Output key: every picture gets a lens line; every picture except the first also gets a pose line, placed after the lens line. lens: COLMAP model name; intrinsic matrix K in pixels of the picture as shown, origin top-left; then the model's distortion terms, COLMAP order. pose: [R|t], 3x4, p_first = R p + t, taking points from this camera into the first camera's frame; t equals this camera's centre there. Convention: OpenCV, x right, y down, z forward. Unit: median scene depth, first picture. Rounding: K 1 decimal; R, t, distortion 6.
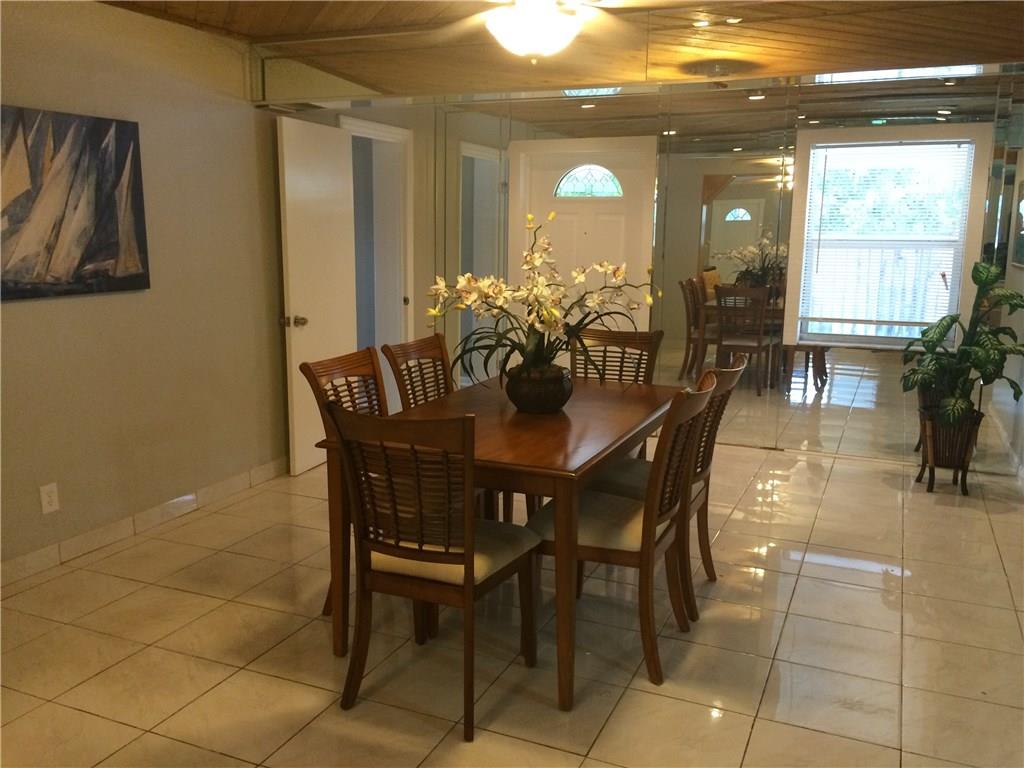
lens RADIAL K [[876.8, 0, 508.6], [0, 876.8, 380.9], [0, 0, 1]] dist [0.090433, -0.103027]
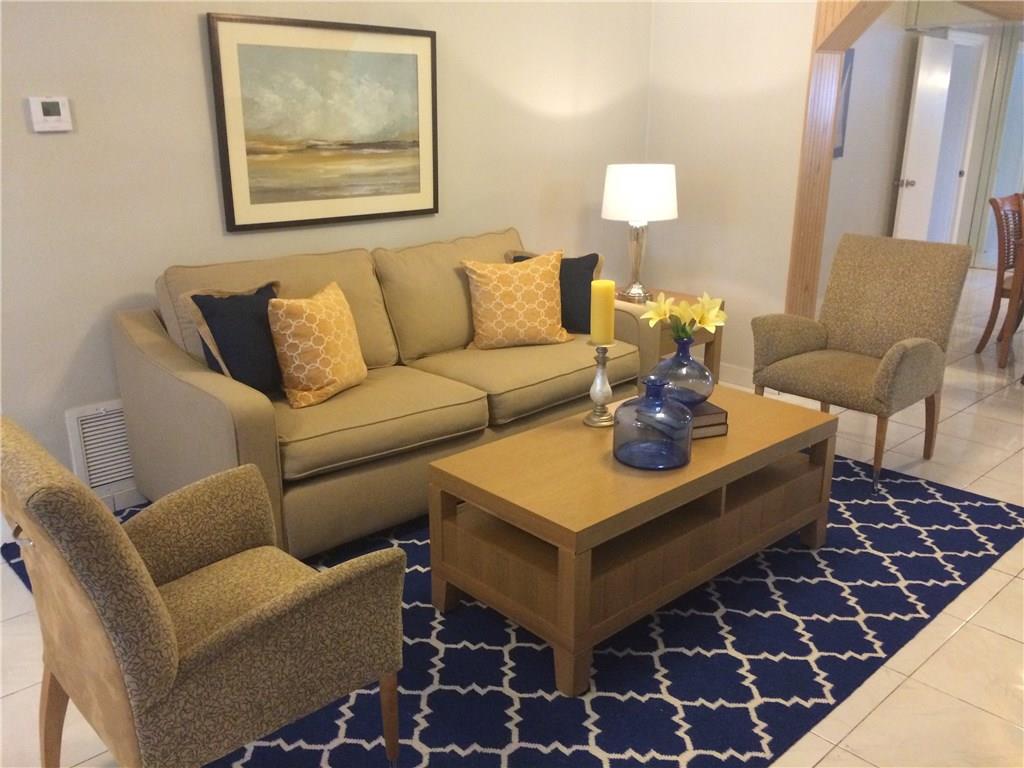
lens RADIAL K [[876.8, 0, 508.6], [0, 876.8, 380.9], [0, 0, 1]] dist [0.090433, -0.103027]
pose [[0.920753, 0.105284, -0.375671, -0.236901], [-0.061130, 0.989939, 0.127607, 0.095367], [0.385327, -0.094530, 0.917926, -0.552194]]
